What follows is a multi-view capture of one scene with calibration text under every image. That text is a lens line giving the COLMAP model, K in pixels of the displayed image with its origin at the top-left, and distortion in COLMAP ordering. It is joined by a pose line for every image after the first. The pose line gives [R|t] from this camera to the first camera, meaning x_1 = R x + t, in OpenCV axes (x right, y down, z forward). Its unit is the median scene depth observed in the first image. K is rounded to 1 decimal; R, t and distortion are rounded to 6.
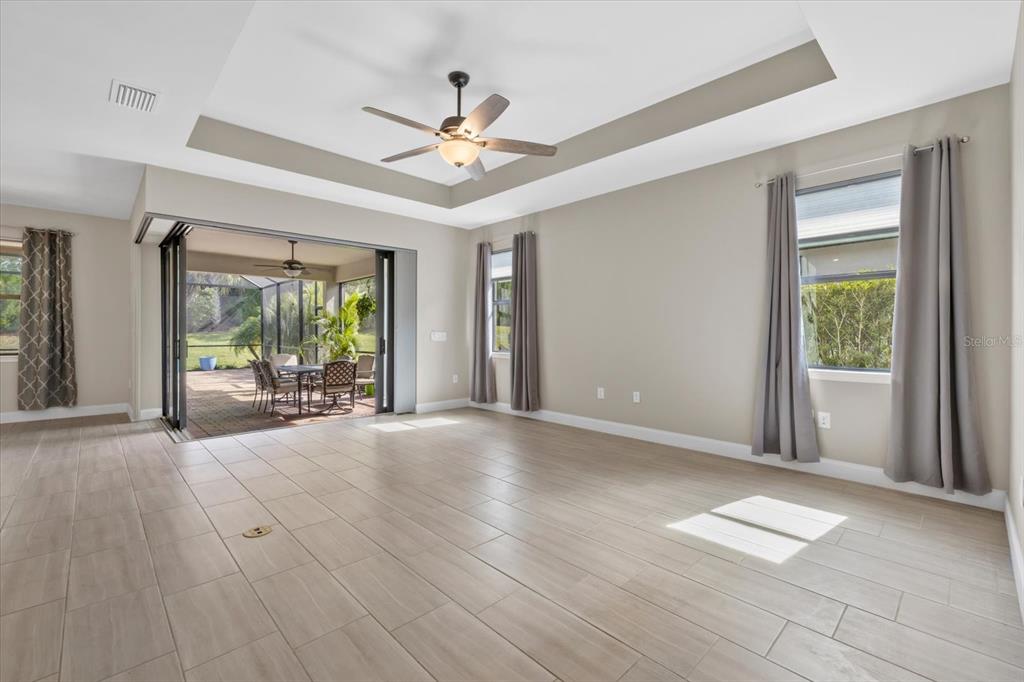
lens RADIAL K [[434.5, 0, 511.7], [0, 434.5, 332.4], [0, 0, 1]] dist [-0.002977, 0.000155]
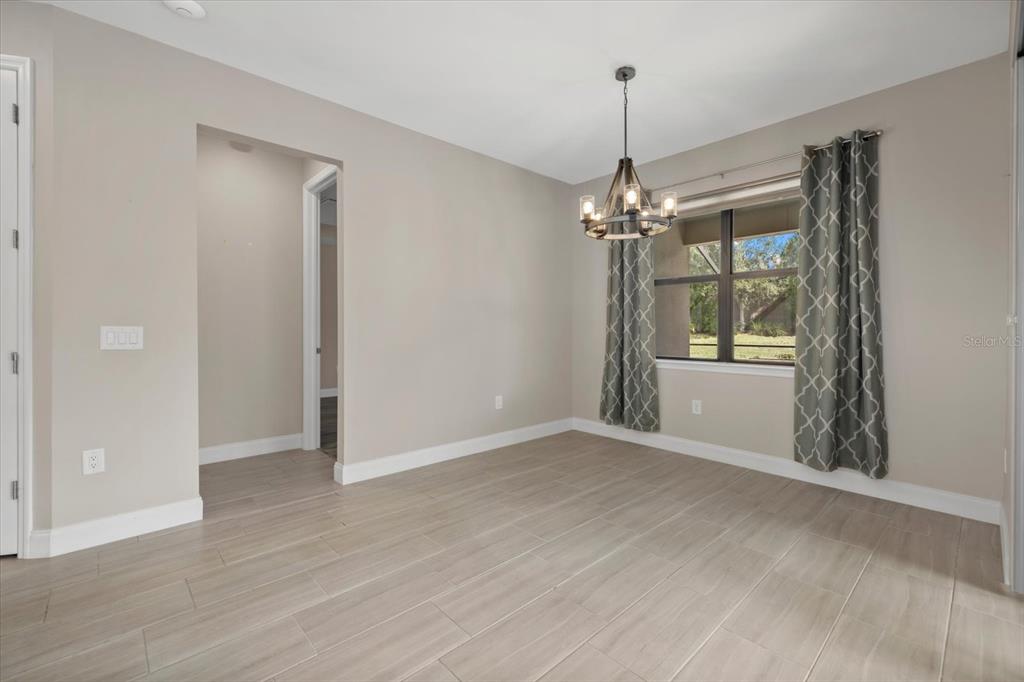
lens RADIAL K [[434.5, 0, 515.2], [0, 434.5, 330.5], [0, 0, 1]] dist [-0.002977, 0.000155]
pose [[-0.014087, 0.004006, -0.999893, -0.534677], [-0.000293, 0.999992, 0.004010, -0.000170], [0.999901, 0.000349, -0.014086, 0.618535]]
